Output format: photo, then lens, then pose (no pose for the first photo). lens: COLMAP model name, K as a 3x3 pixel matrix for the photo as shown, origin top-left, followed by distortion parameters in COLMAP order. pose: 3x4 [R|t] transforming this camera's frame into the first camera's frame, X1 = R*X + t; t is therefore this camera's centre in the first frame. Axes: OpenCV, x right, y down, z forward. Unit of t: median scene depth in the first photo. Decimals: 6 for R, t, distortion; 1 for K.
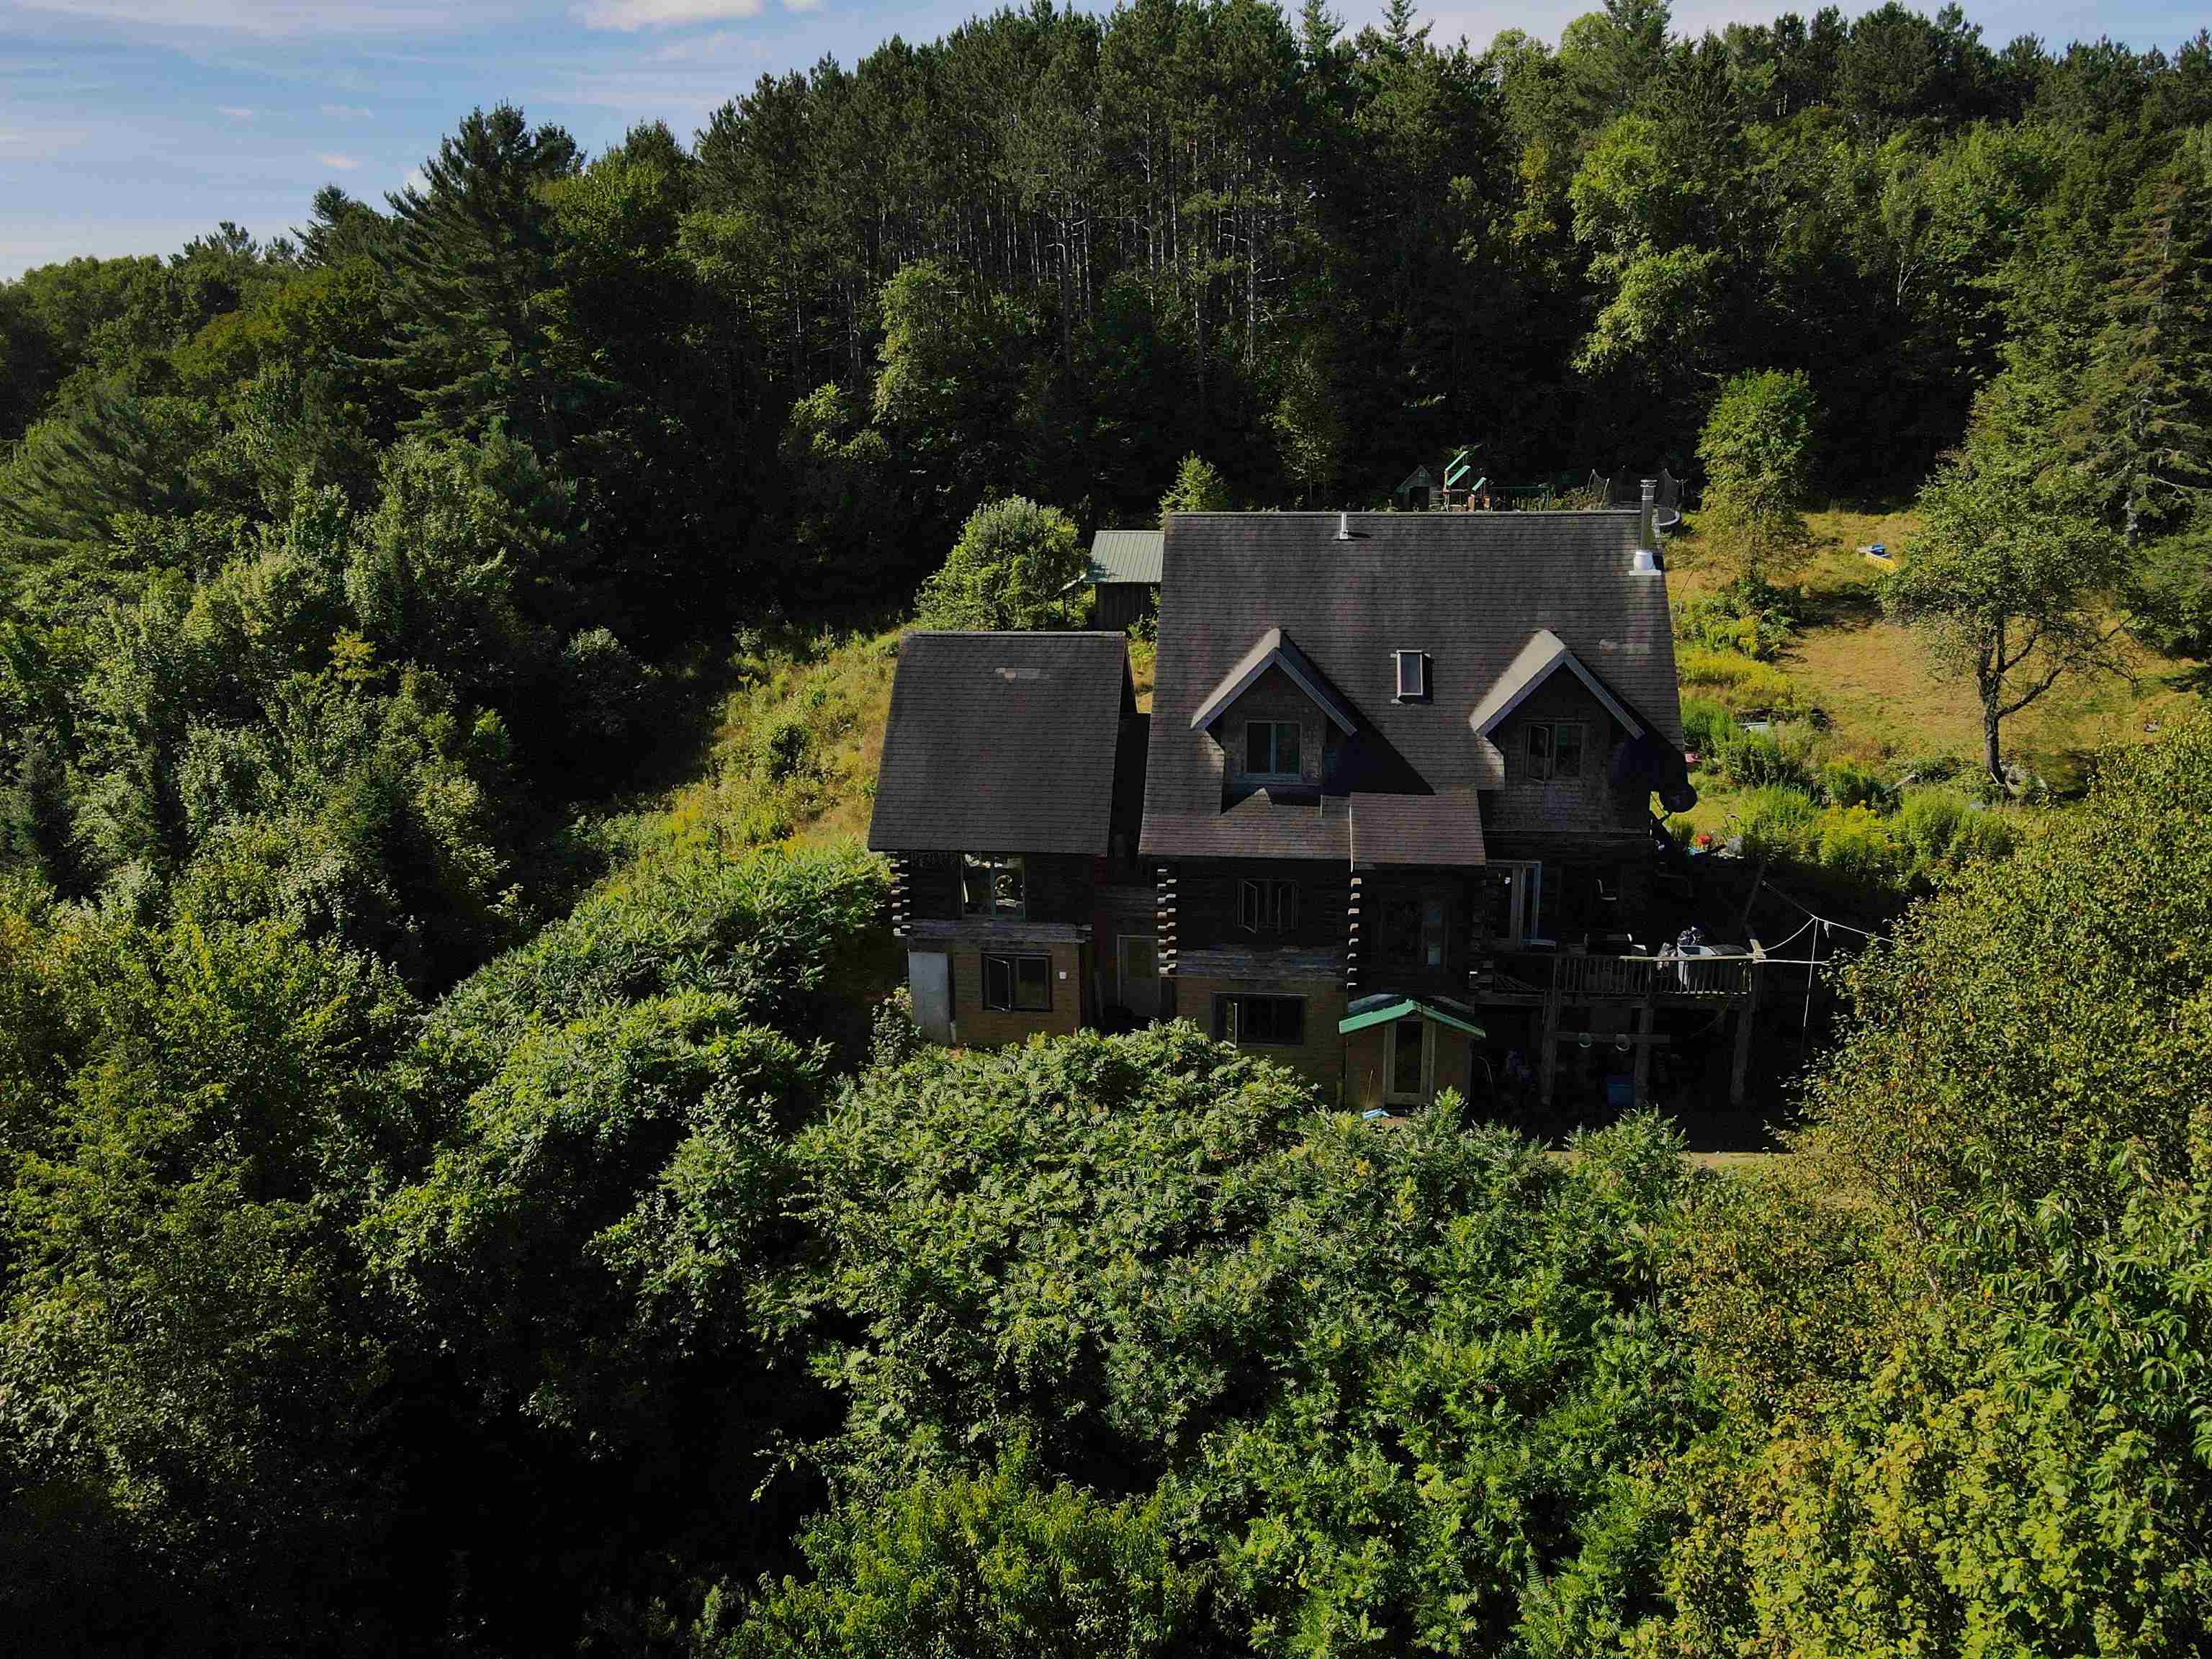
lens RADIAL K [[1607.5, 0, 1068.2], [0, 1607.5, 833.8], [0, 0, 1]] dist [0.005280, 0.001385]
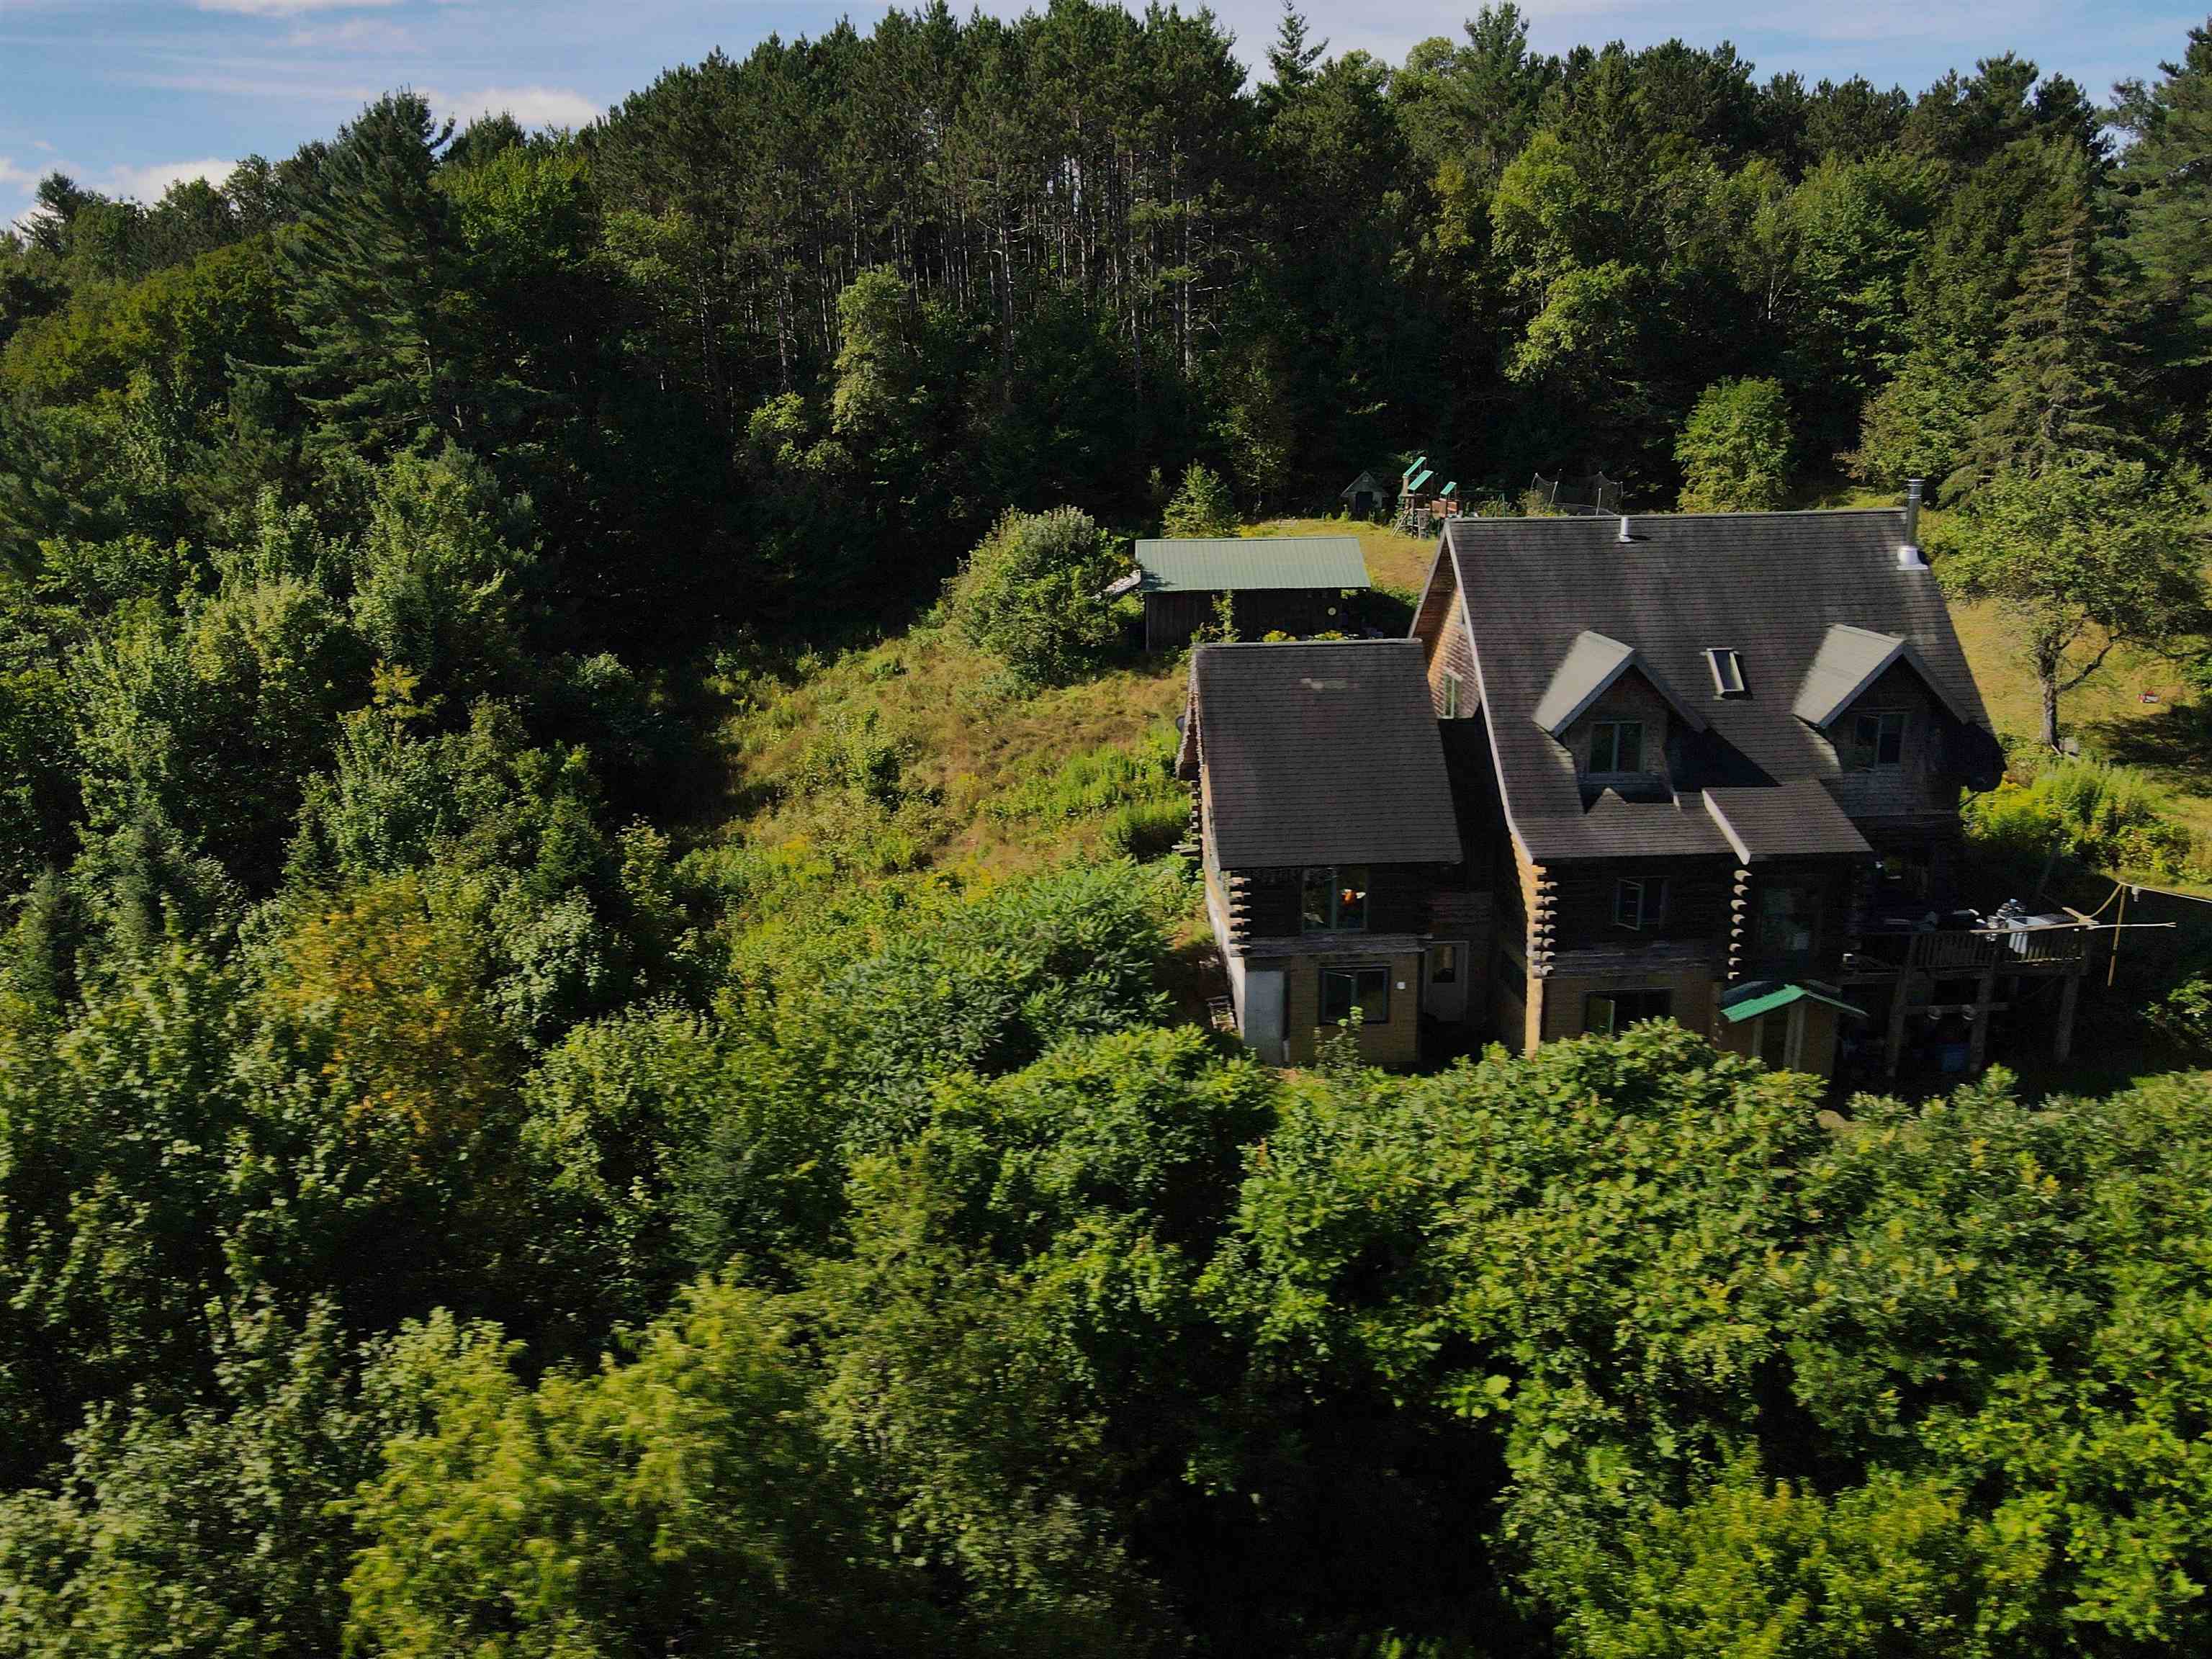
lens RADIAL K [[1616.9, 0, 1072.7], [0, 1616.9, 835.0], [0, 0, 1]] dist [-0.002398, 0.012393]
pose [[0.982535, -0.050566, 0.179074, -0.200842], [0.051620, 0.998666, -0.001228, -0.007465], [-0.178773, 0.010450, 0.983835, 0.028404]]
